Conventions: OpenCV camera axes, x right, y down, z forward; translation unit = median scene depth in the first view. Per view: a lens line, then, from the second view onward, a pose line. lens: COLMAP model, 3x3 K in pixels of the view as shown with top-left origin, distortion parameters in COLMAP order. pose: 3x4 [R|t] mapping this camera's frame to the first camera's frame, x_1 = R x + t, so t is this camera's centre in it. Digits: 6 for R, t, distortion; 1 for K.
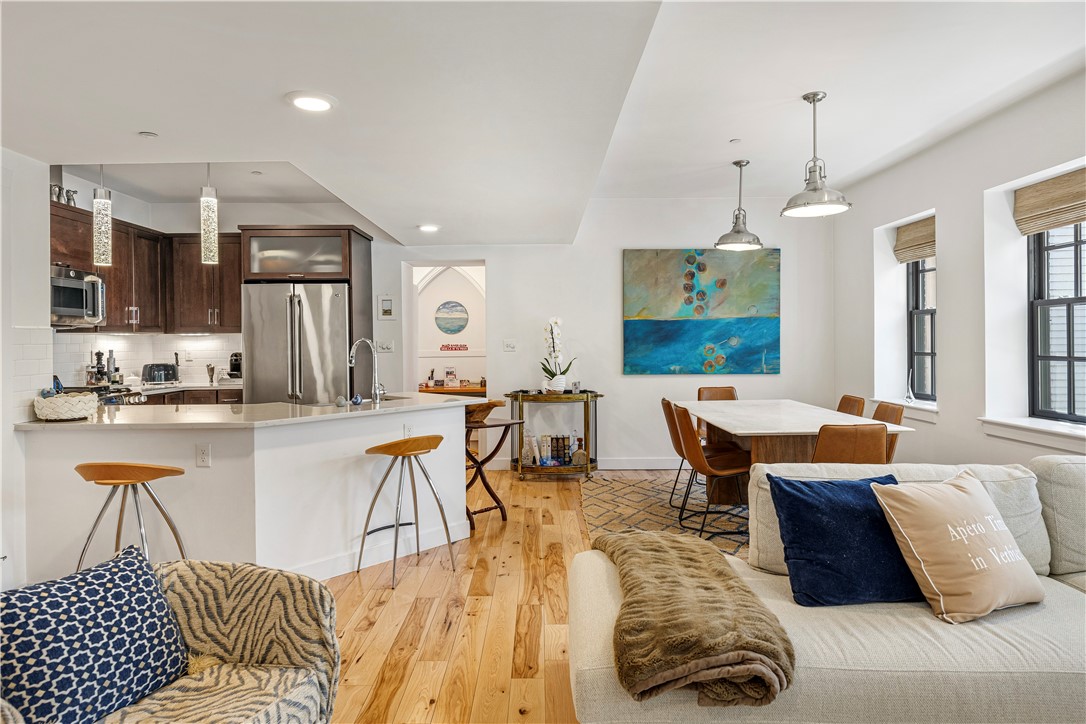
lens RADIAL K [[658.0, 0, 550.0], [0, 658.0, 345.8], [0, 0, 1]] dist [0.021536, -0.012867]
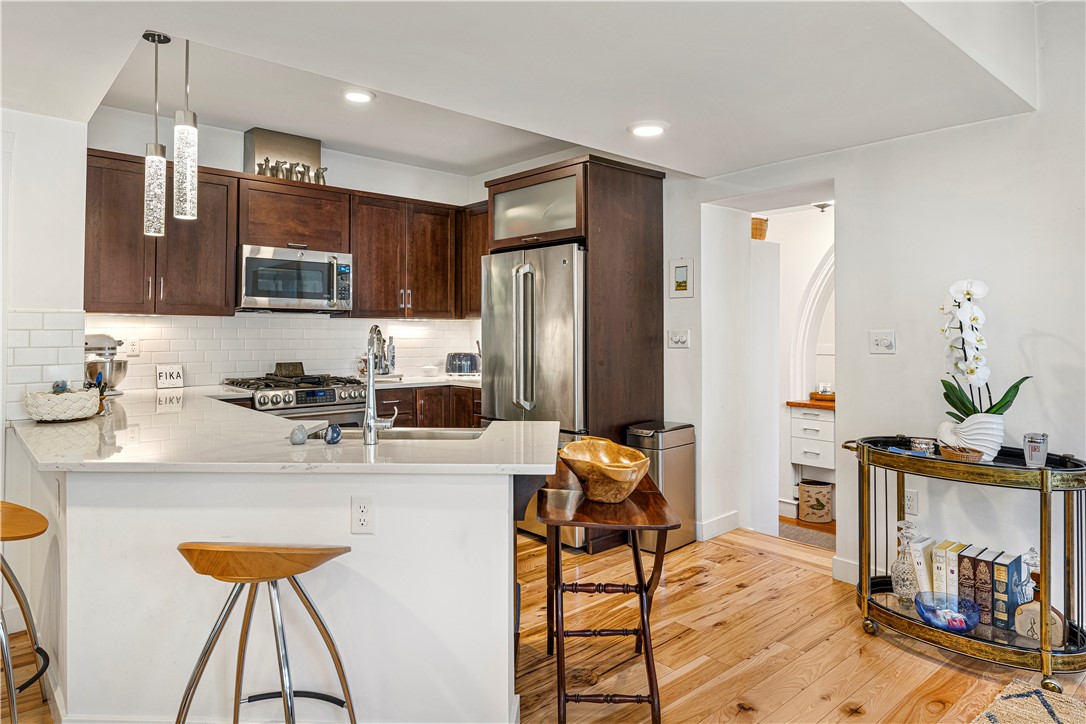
lens RADIAL K [[658.0, 0, 536.4], [0, 658.0, 316.2], [0, 0, 1]] dist [0.021536, -0.012867]
pose [[0.647017, -0.003436, -0.762468, 0.158779], [-0.014380, 0.999757, -0.016707, -0.008621], [0.762340, 0.021774, 0.646810, 0.497123]]
